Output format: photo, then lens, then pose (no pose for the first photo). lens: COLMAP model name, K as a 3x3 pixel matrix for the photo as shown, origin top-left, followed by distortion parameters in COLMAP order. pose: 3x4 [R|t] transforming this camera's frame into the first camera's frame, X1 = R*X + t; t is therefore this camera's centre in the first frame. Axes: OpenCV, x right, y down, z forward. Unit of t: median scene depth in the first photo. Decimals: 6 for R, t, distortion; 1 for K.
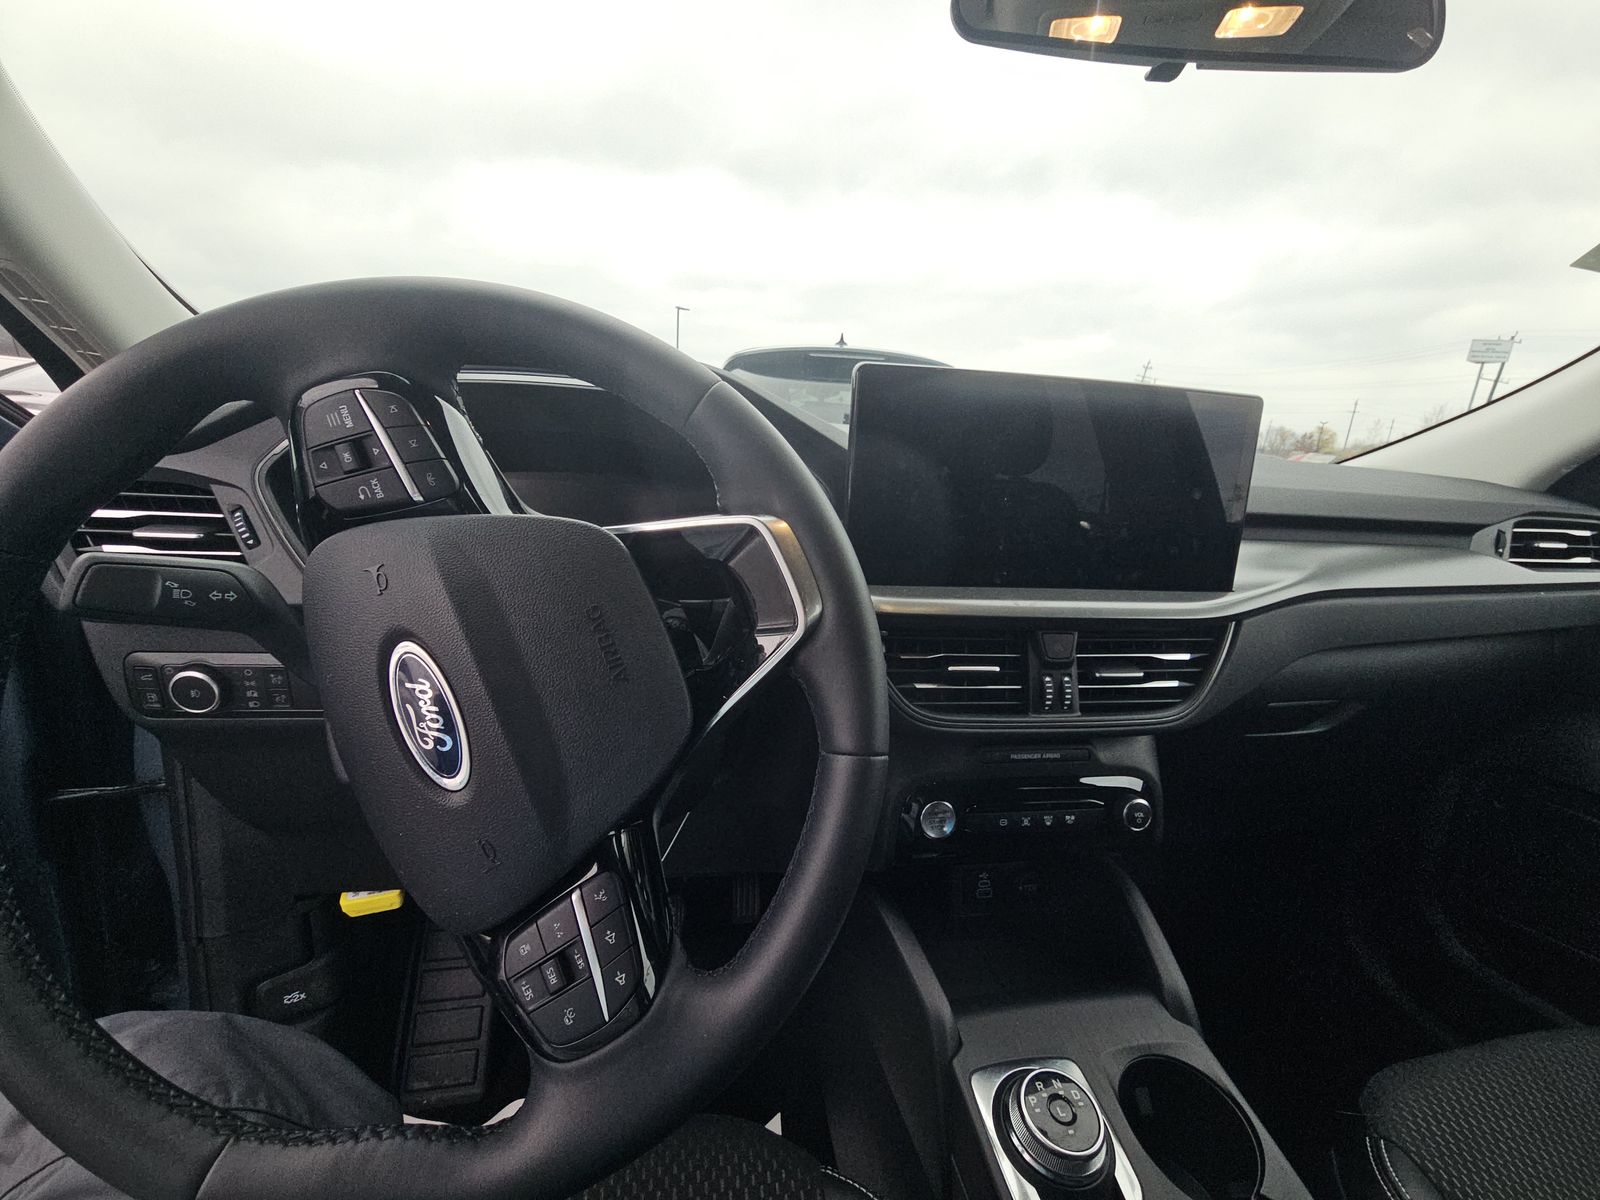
lens RADIAL K [[641.6, 0, 797.3], [0, 641.6, 598.2], [0, 0, 1]] dist [-0.001881, -0.003193]
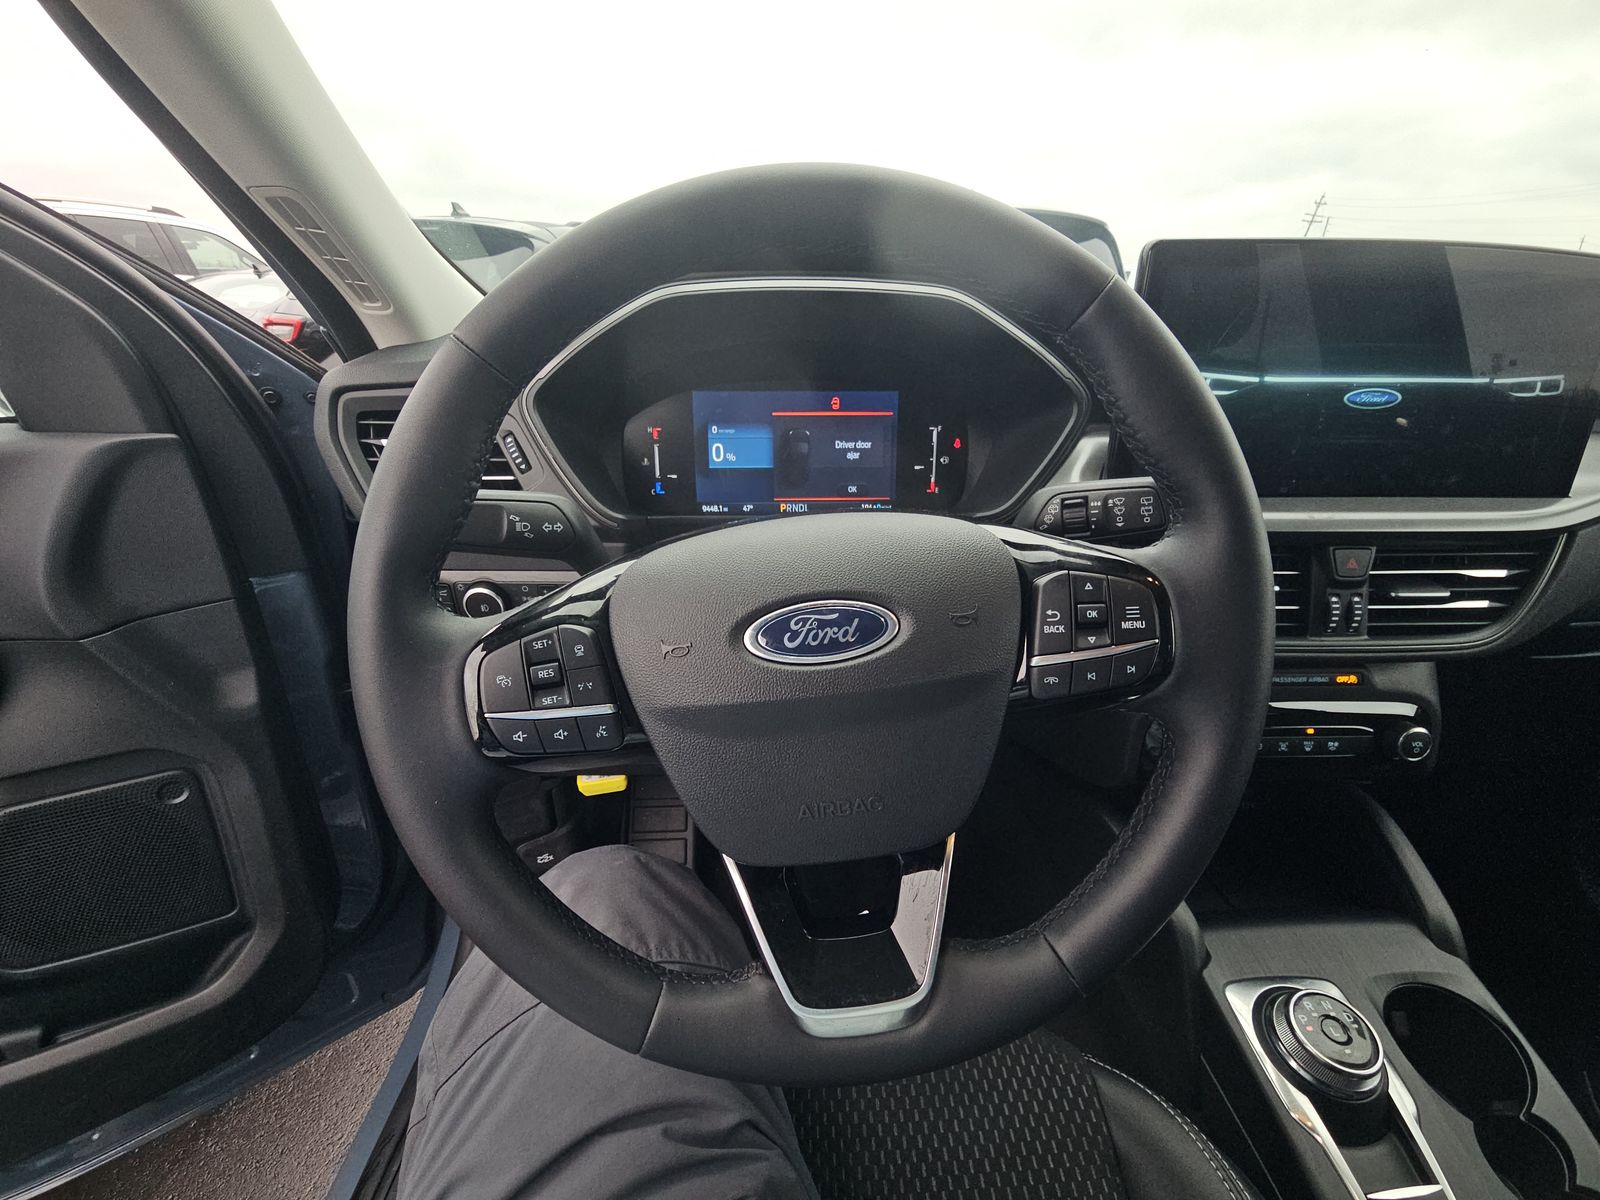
lens RADIAL K [[641.6, 0, 807.5], [0, 641.6, 597.4], [0, 0, 1]] dist [-0.001881, -0.003193]
pose [[0.989137, 0.007790, -0.146792, -0.211651], [0.016089, 0.986859, 0.160783, -0.033376], [0.146116, -0.161398, 0.976013, 0.011087]]
